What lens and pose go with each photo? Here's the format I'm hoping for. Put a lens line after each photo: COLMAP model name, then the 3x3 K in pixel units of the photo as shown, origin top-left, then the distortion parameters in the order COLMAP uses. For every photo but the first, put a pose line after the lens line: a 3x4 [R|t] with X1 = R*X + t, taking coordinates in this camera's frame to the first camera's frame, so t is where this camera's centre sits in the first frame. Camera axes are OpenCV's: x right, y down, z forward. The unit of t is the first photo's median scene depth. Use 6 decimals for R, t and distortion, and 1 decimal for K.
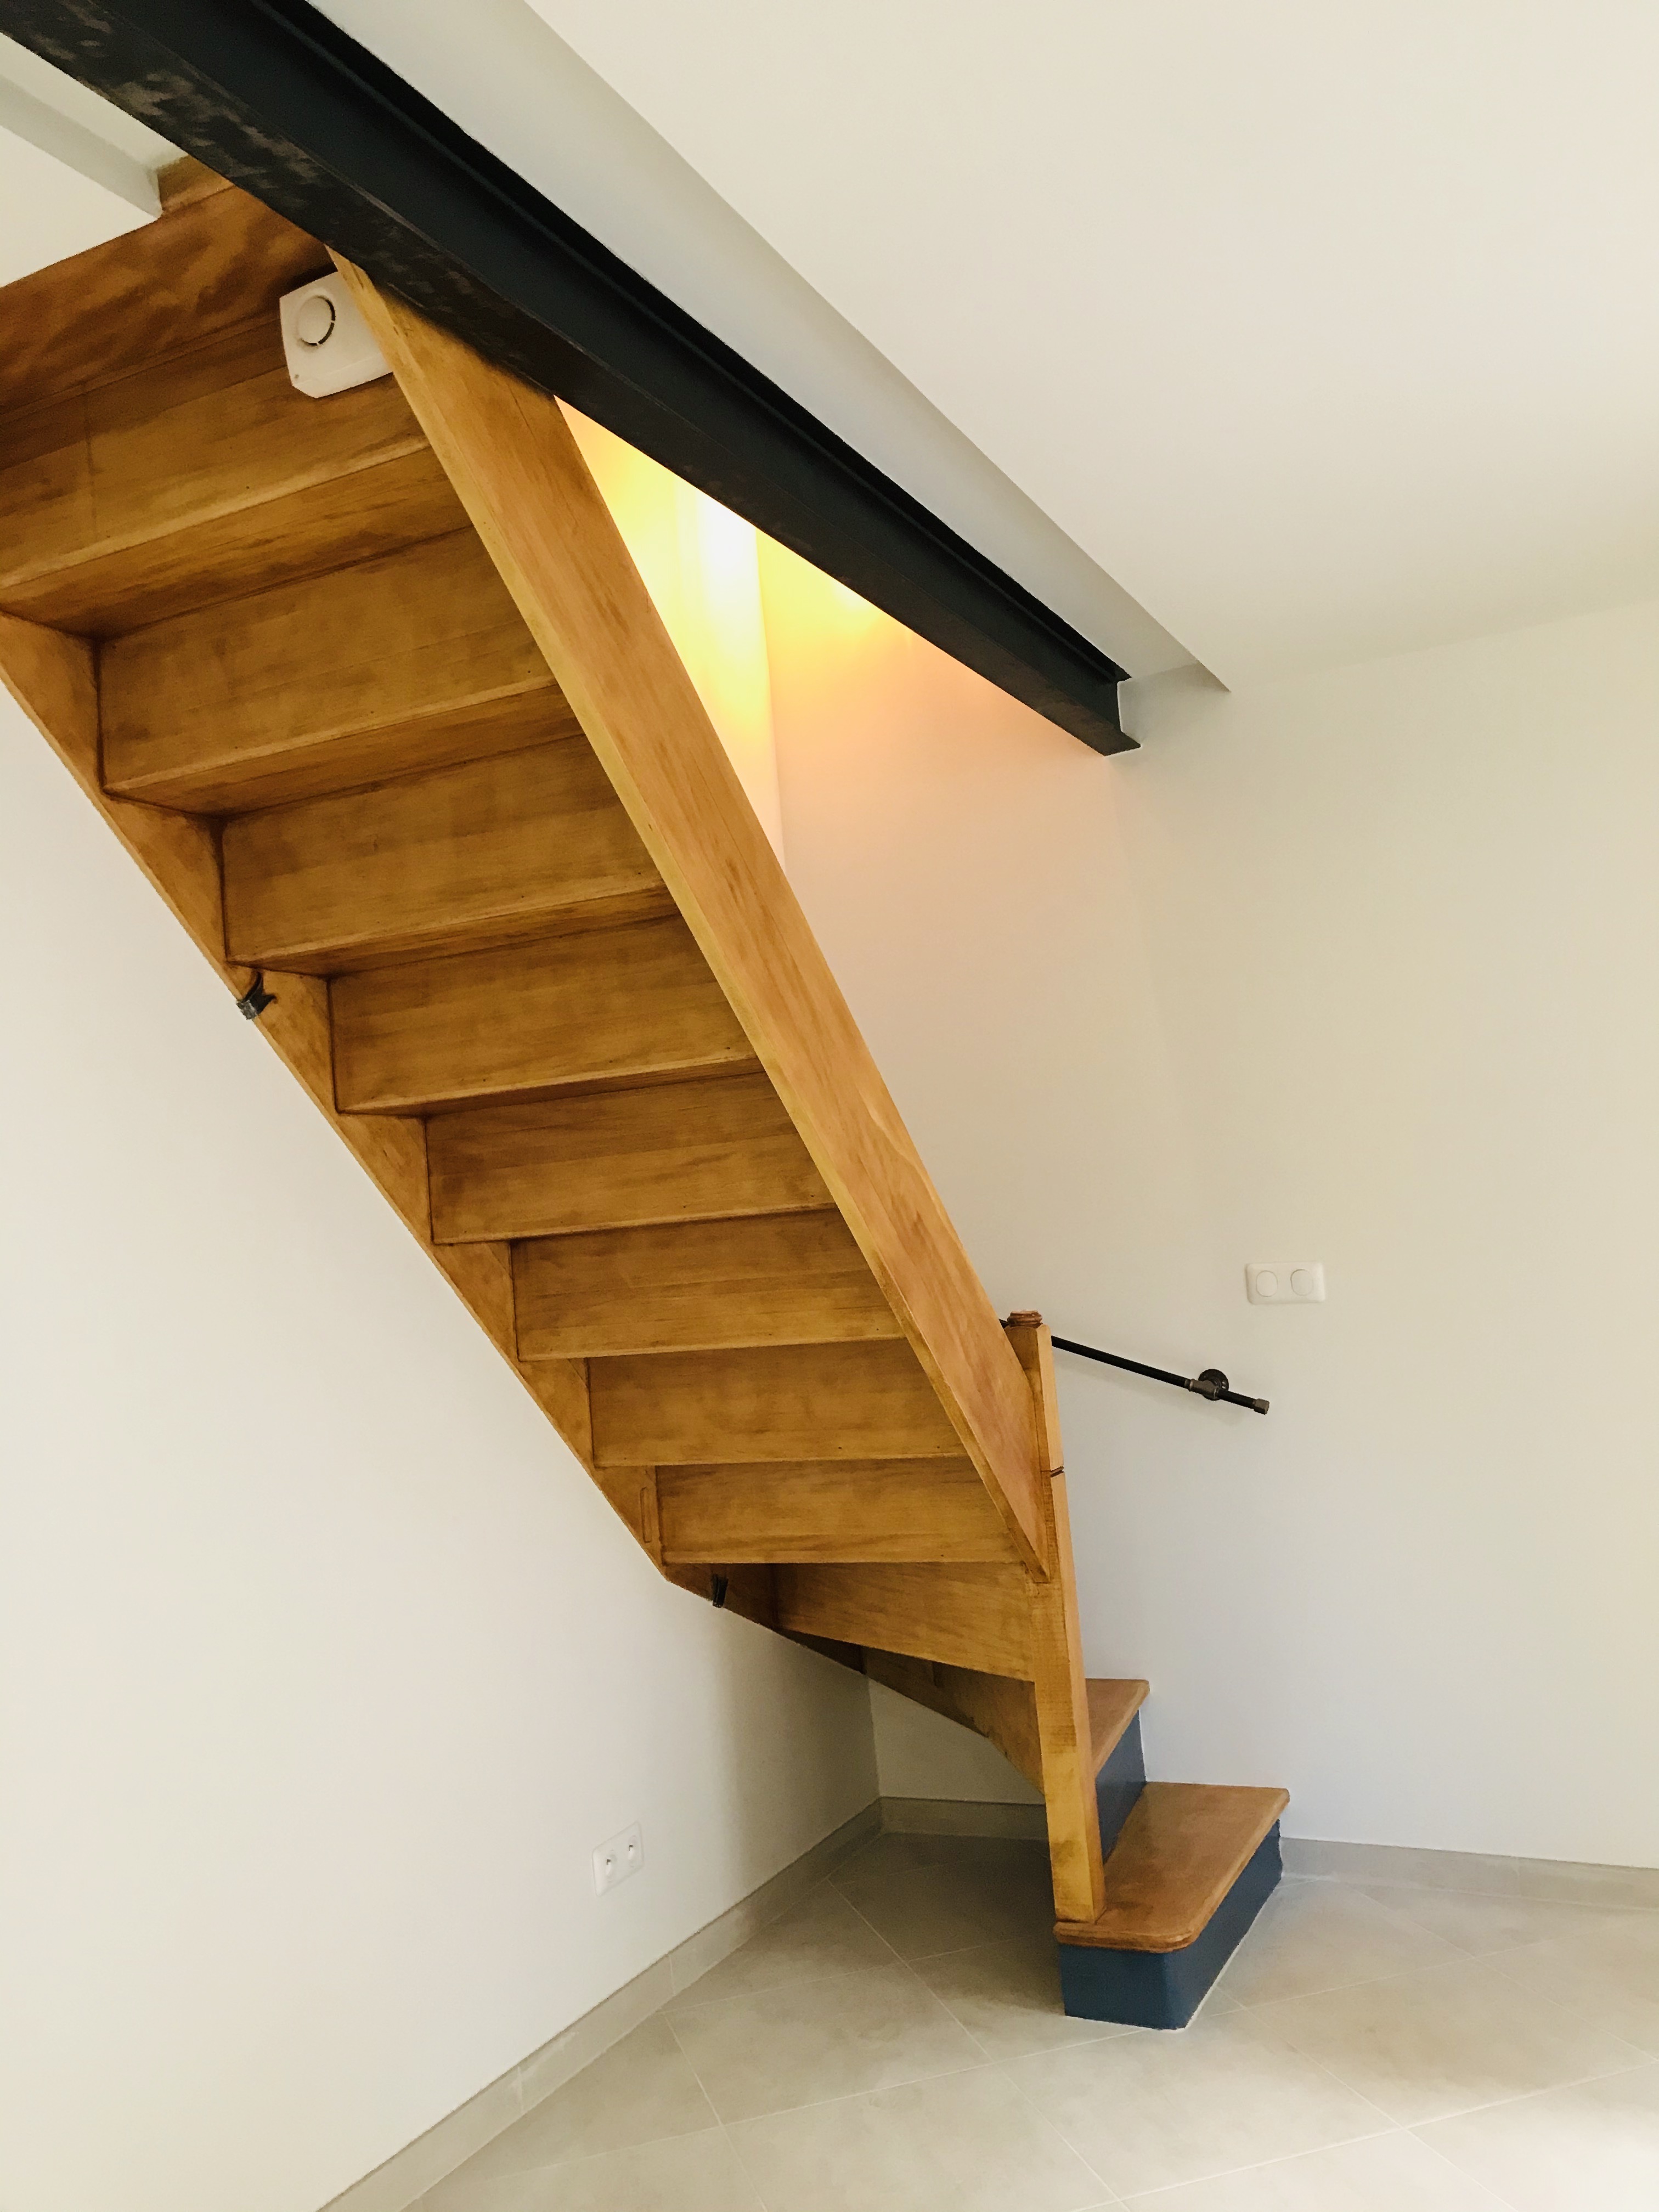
lens RADIAL K [[1837.7, 0, 841.8], [0, 1837.7, 1090.3], [0, 0, 1]] dist [0.029263, -0.017313]
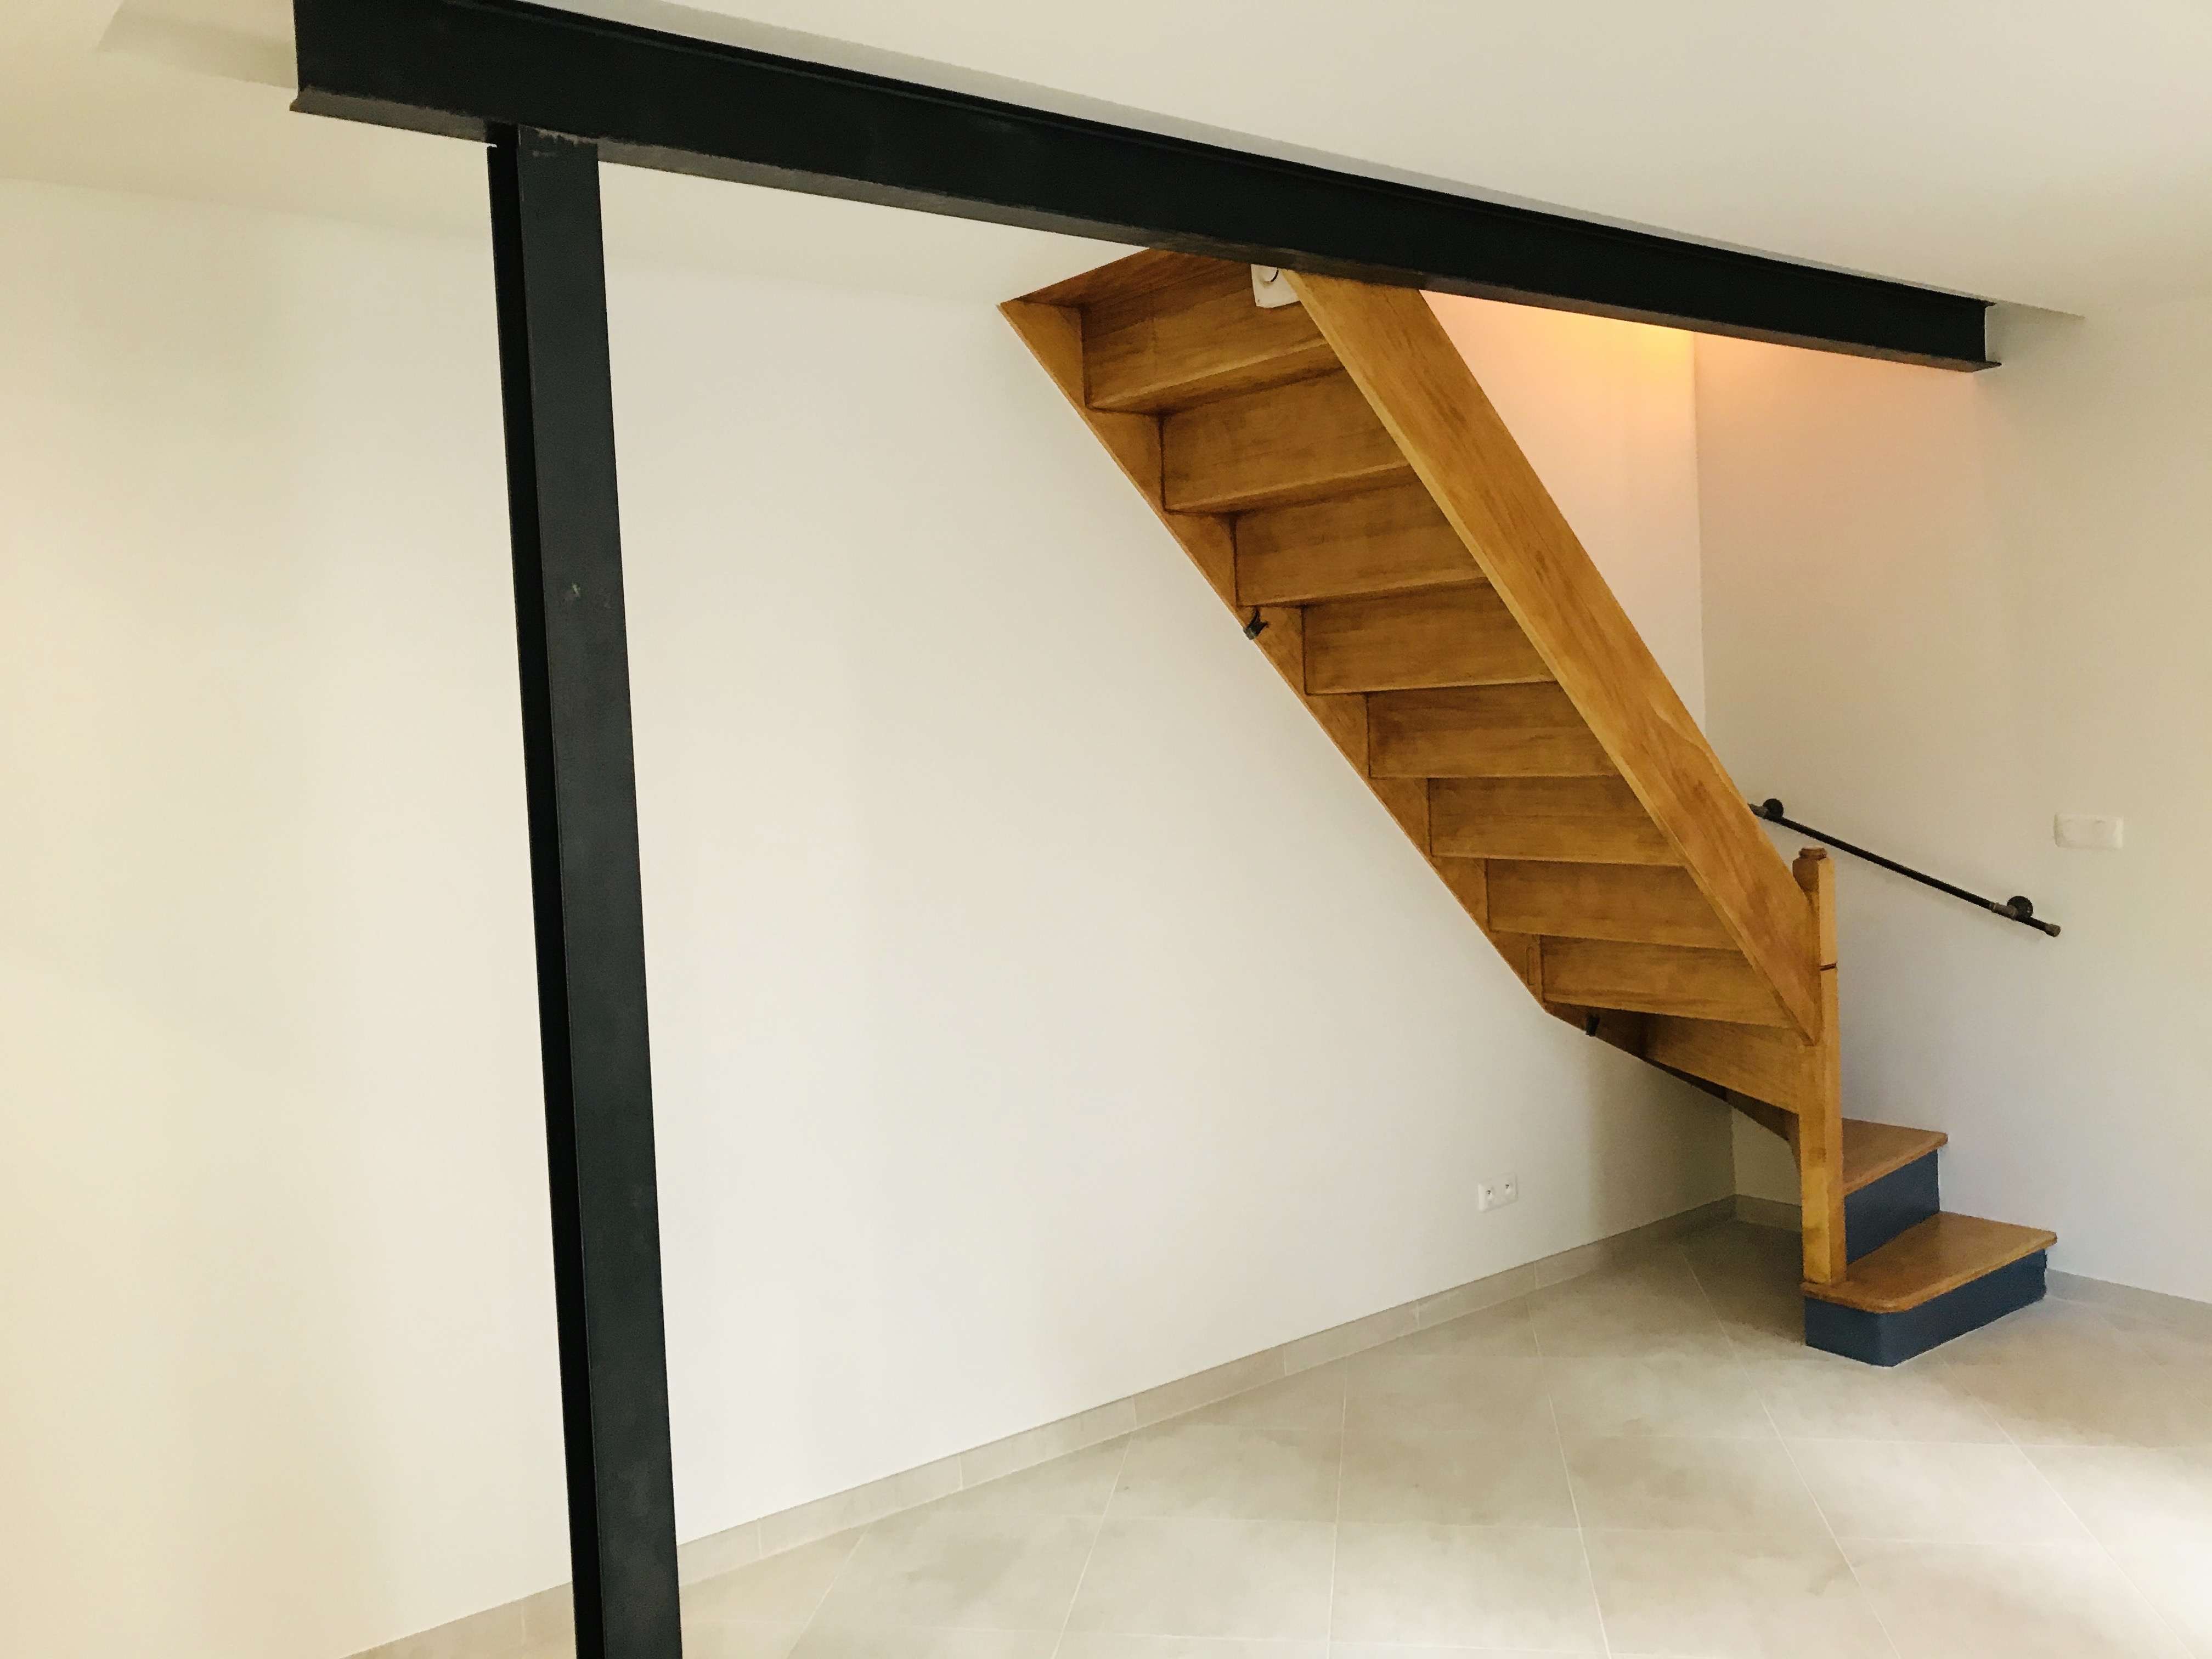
lens RADIAL K [[1837.7, 0, 1099.5], [0, 1837.7, 829.7], [0, 0, 1]] dist [0.029263, -0.017313]
pose [[0.899773, 0.069696, -0.430756, 0.227973], [0.004243, 0.985718, 0.168351, -0.128537], [0.436338, -0.153305, 0.886627, -0.436022]]
